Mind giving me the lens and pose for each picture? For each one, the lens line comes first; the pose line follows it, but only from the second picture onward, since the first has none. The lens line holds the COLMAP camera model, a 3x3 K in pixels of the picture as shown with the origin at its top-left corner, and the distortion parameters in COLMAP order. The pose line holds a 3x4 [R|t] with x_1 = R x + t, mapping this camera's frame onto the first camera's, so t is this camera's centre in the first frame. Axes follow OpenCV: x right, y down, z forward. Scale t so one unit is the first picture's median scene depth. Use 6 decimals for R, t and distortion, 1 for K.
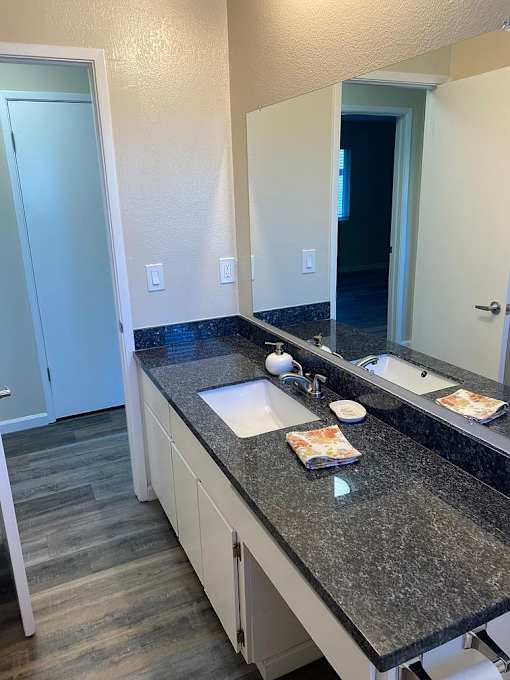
lens RADIAL K [[519.8, 0, 257.9], [0, 519.8, 338.9], [0, 0, 1]] dist [0.013343, -0.004881]
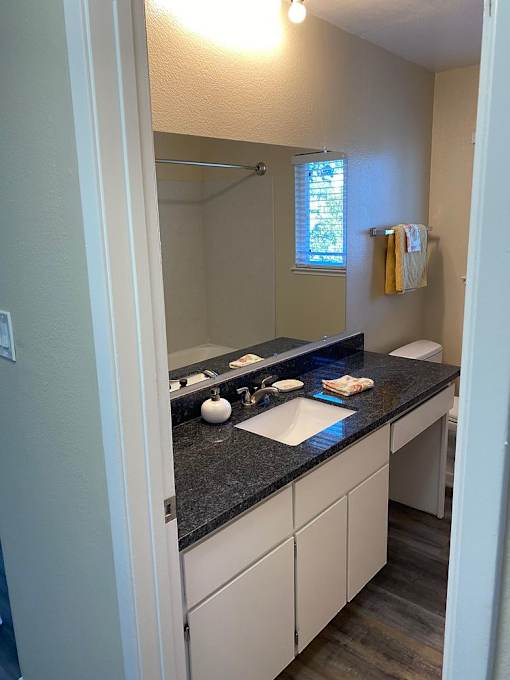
lens RADIAL K [[519.8, 0, 257.1], [0, 519.8, 339.1], [0, 0, 1]] dist [0.013343, -0.004881]
pose [[-0.391645, -0.177153, 0.902901, -0.892534], [0.300380, 0.902910, 0.307449, -0.368179], [-0.869705, 0.391624, -0.300407, 1.297940]]
